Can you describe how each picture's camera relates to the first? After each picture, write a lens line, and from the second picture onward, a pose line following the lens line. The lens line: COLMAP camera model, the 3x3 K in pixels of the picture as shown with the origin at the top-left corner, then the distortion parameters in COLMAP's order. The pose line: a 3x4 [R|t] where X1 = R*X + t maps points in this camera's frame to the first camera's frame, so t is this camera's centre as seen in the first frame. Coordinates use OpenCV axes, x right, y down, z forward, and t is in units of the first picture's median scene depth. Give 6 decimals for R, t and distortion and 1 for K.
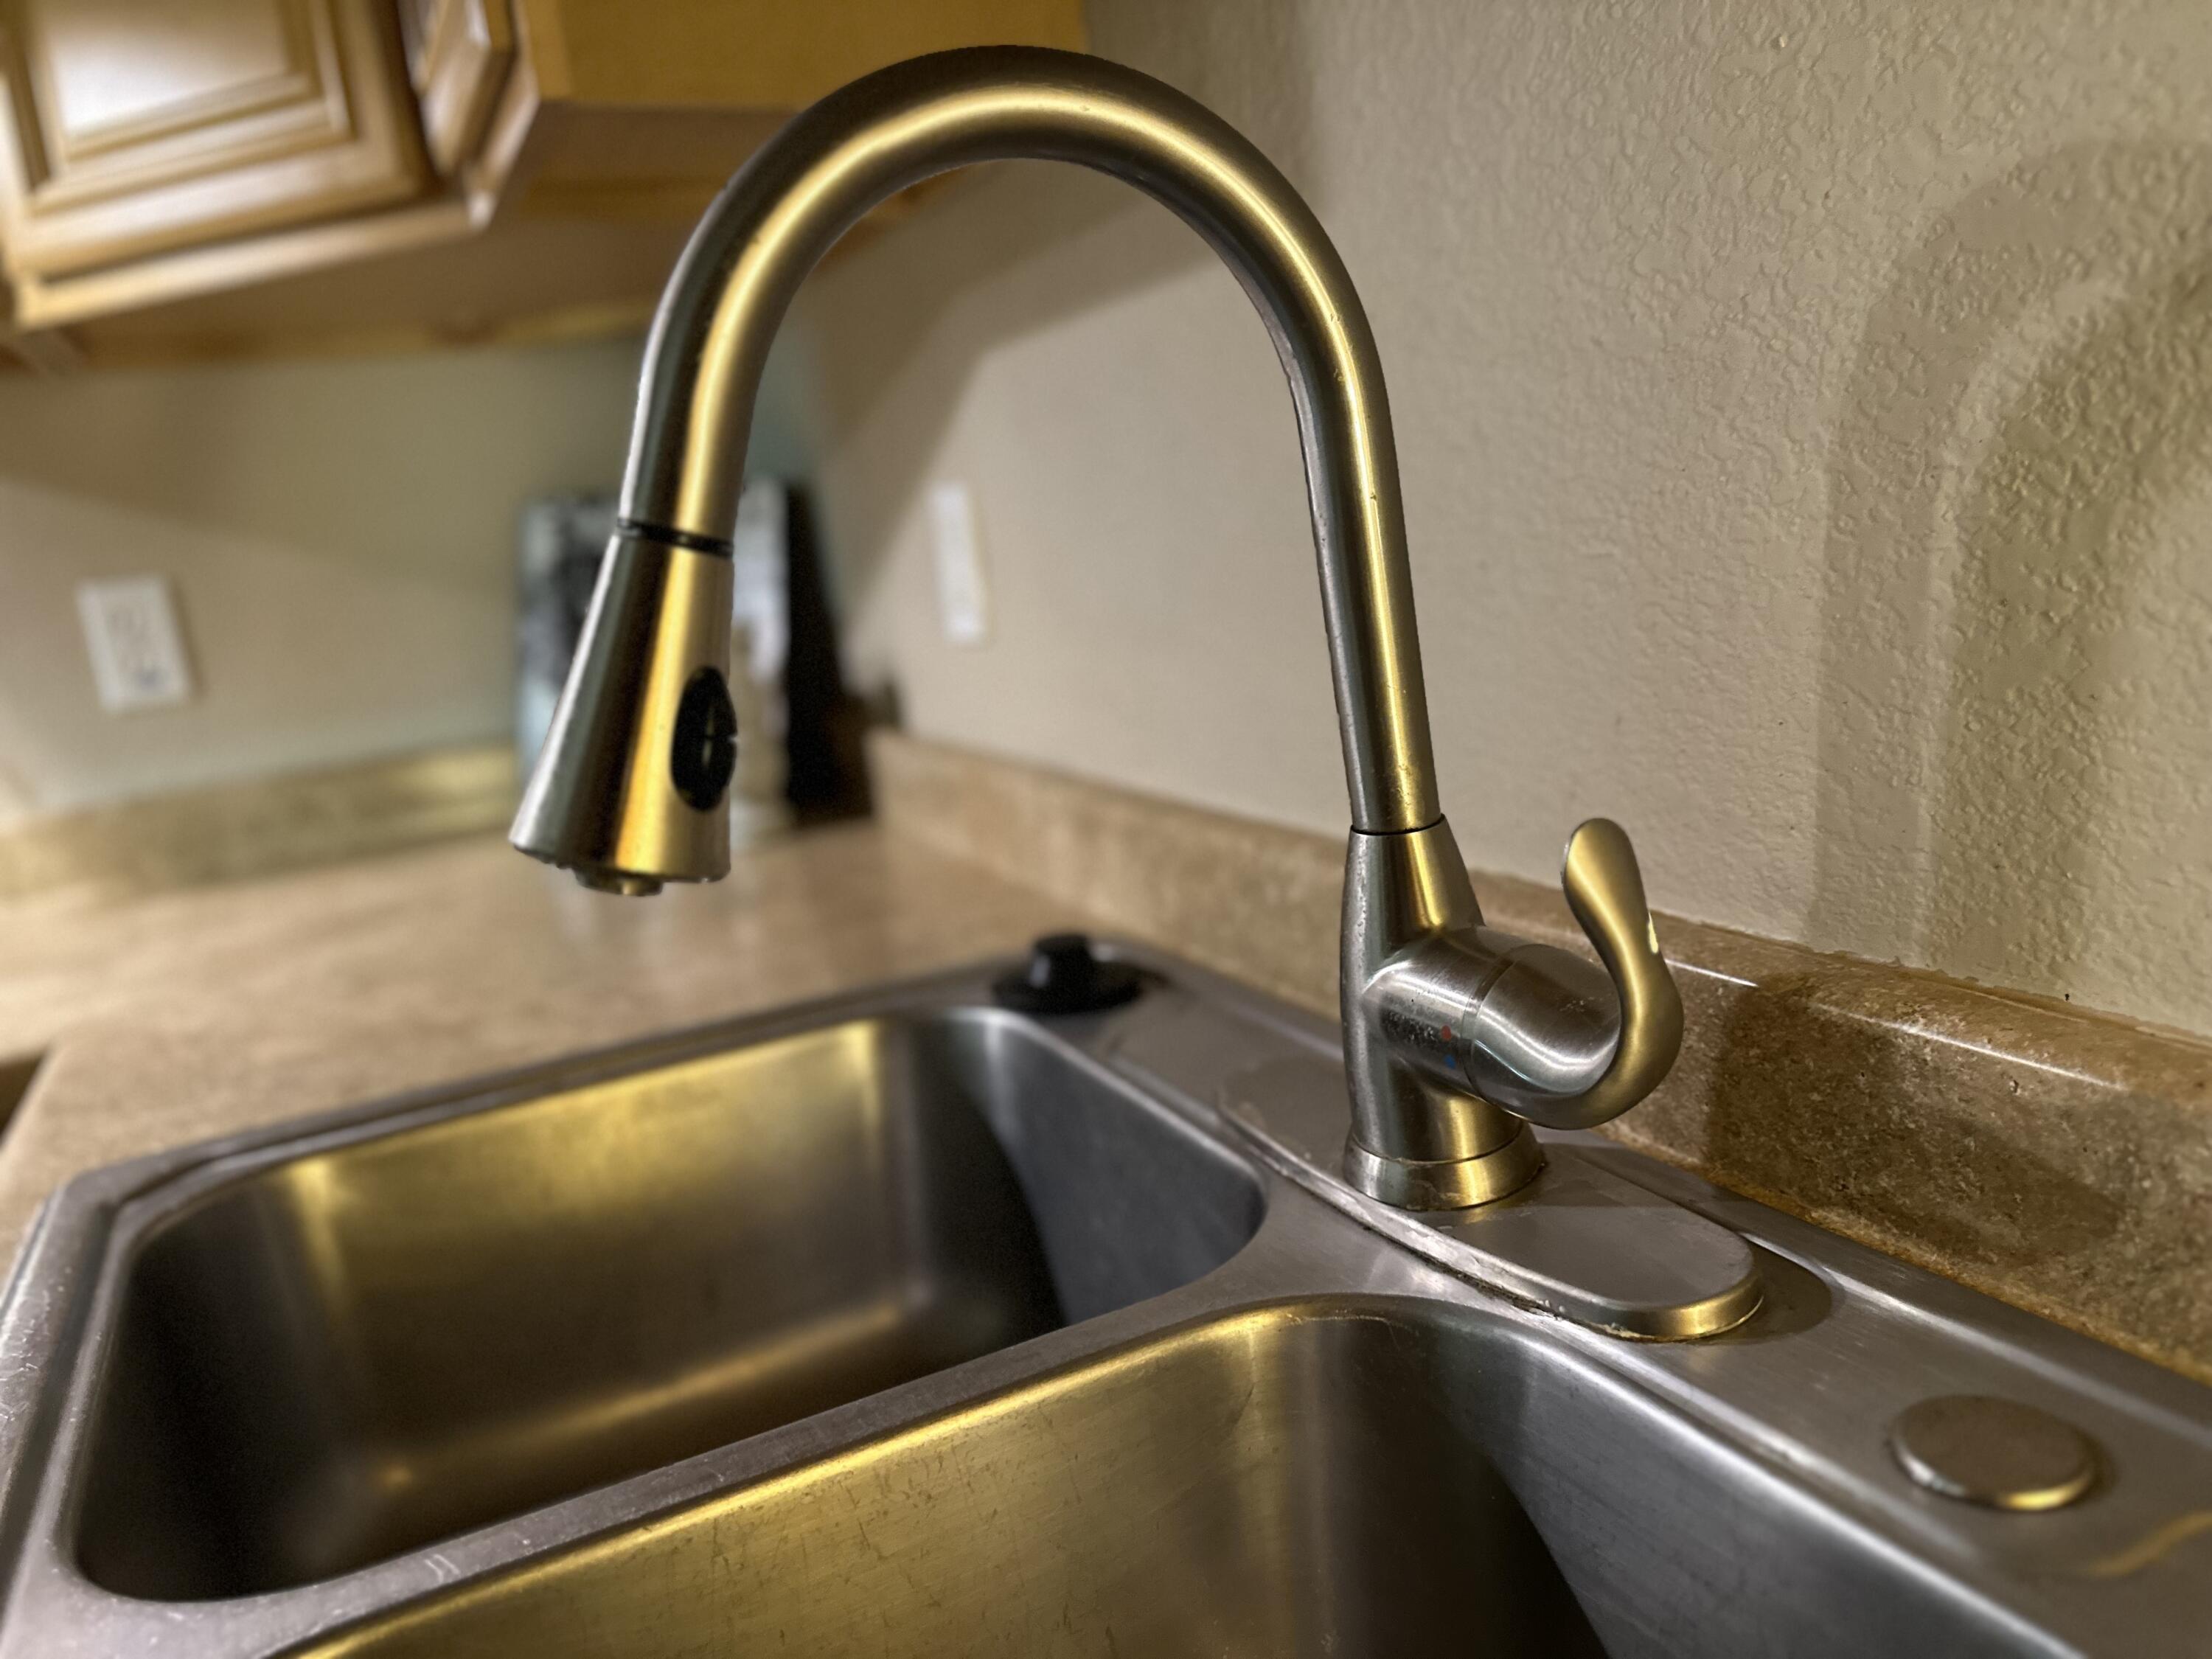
lens RADIAL K [[1609.6, 0, 1110.6], [0, 1609.6, 835.5], [0, 0, 1]] dist [-0.005238, -0.015272]
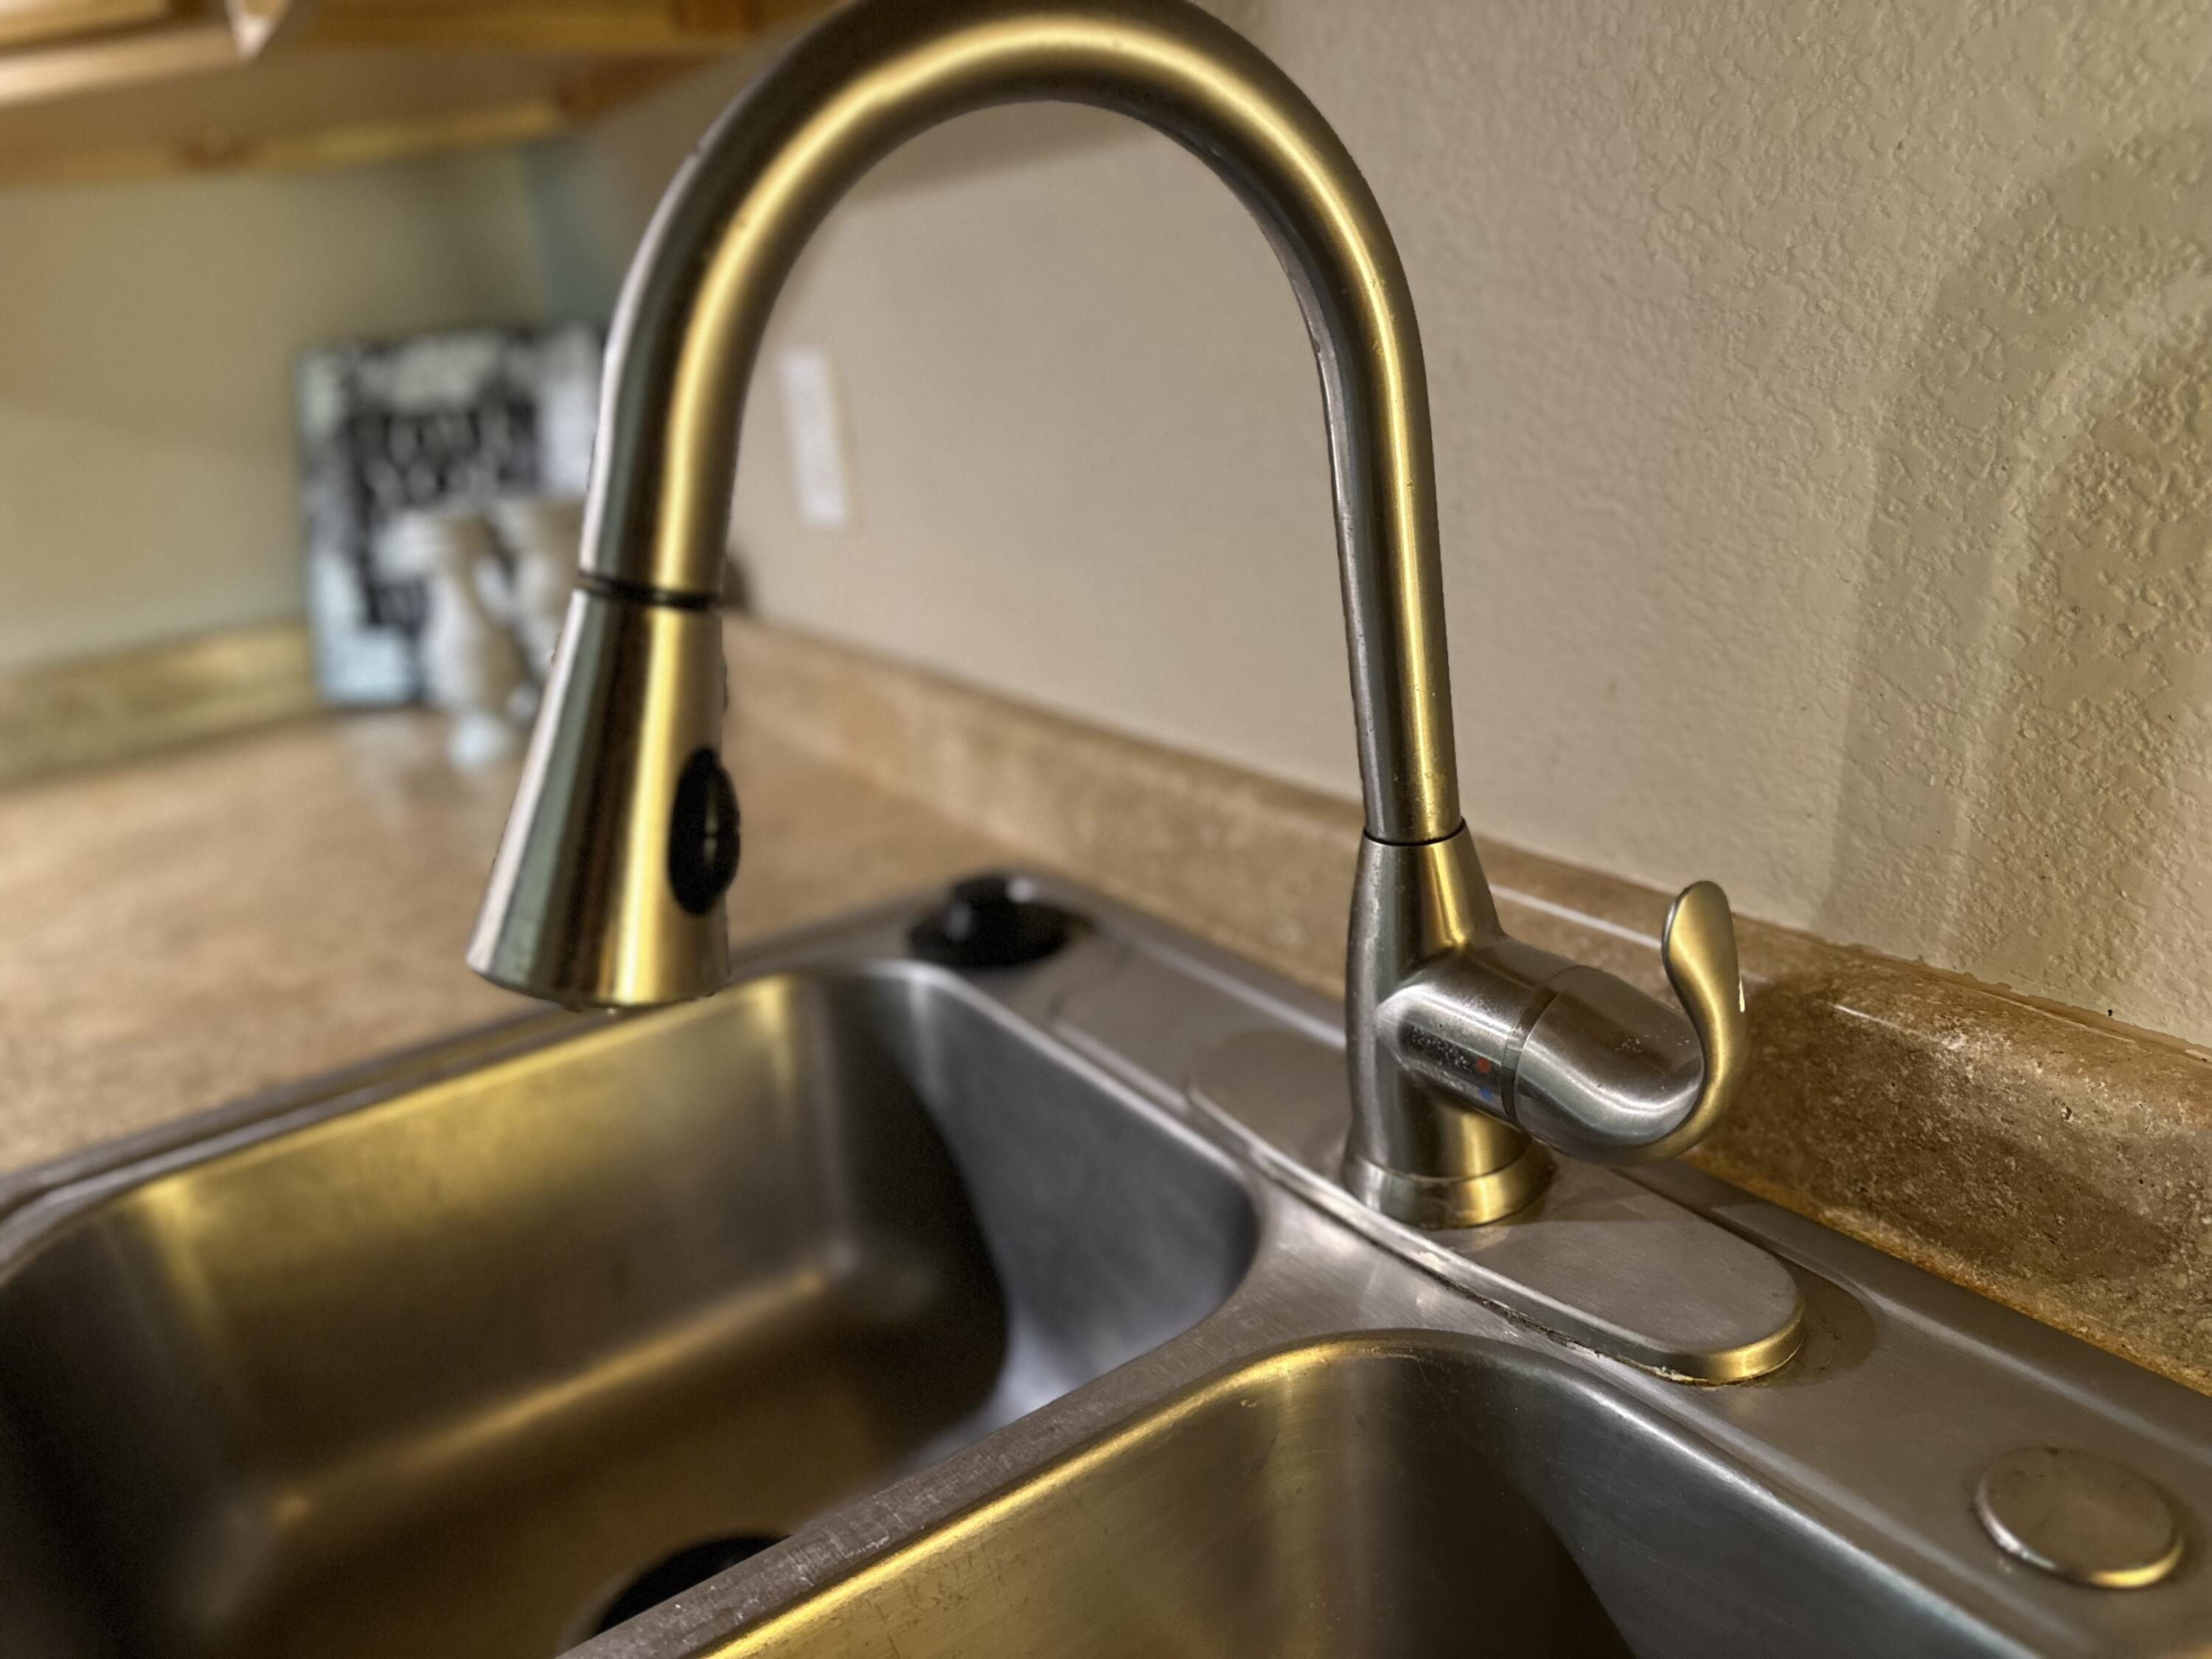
lens RADIAL K [[1609.6, 0, 1110.6], [0, 1609.6, 835.5], [0, 0, 1]] dist [-0.005238, -0.015272]
pose [[0.991889, -0.034523, 0.122327, -0.118851], [0.019626, 0.992464, 0.120956, -0.130524], [-0.125581, -0.117574, 0.985092, 0.119520]]
